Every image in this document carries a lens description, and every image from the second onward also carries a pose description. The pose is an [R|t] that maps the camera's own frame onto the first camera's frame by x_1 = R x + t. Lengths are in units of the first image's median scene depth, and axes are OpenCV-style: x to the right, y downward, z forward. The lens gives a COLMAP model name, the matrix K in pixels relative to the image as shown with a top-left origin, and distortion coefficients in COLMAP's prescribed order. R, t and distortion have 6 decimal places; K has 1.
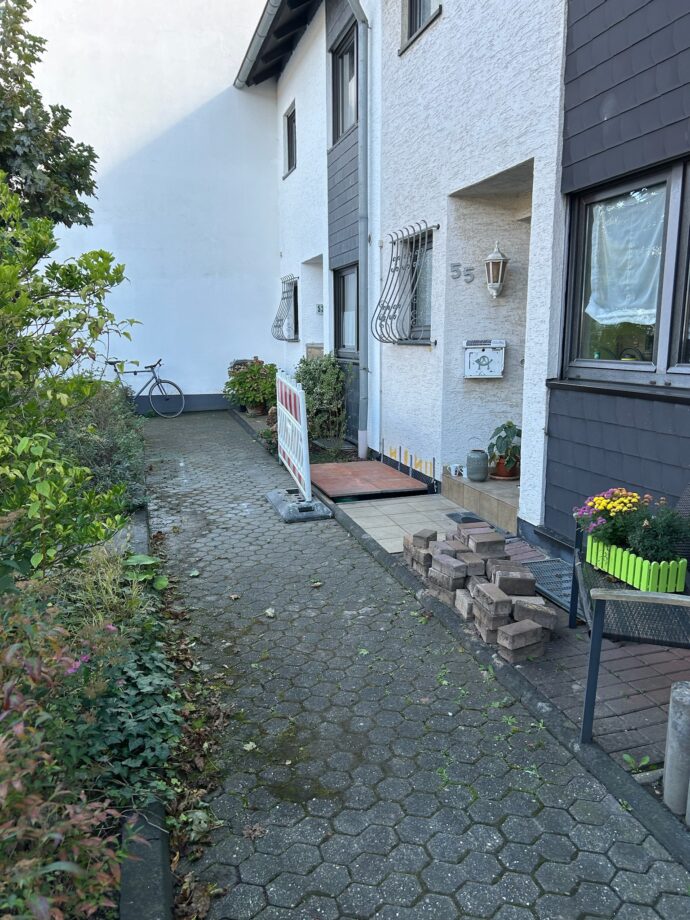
lens RADIAL K [[692.7, 0, 342.6], [0, 692.7, 461.4], [0, 0, 1]] dist [0.045463, -0.046596]
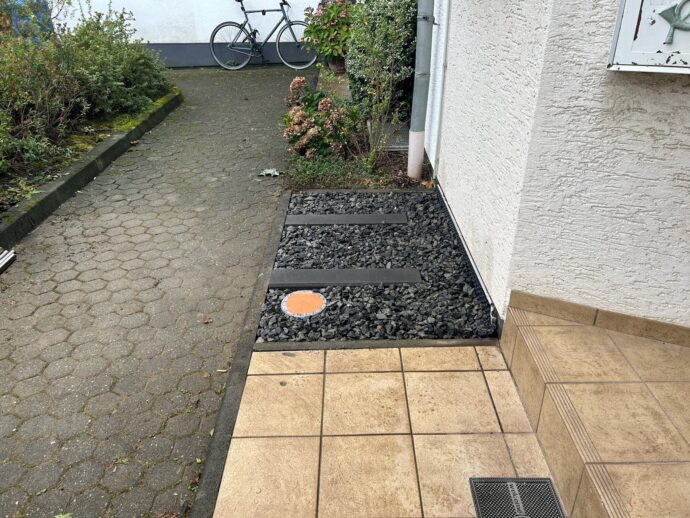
lens RADIAL K [[519.5, 0, 347.6], [0, 519.5, 256.2], [0, 0, 1]] dist [0.045463, -0.046596]
pose [[0.955484, 0.130903, -0.264413, 0.133546], [-0.042912, 0.948315, 0.314414, -0.107781], [0.291905, -0.289071, 0.911718, 0.710865]]
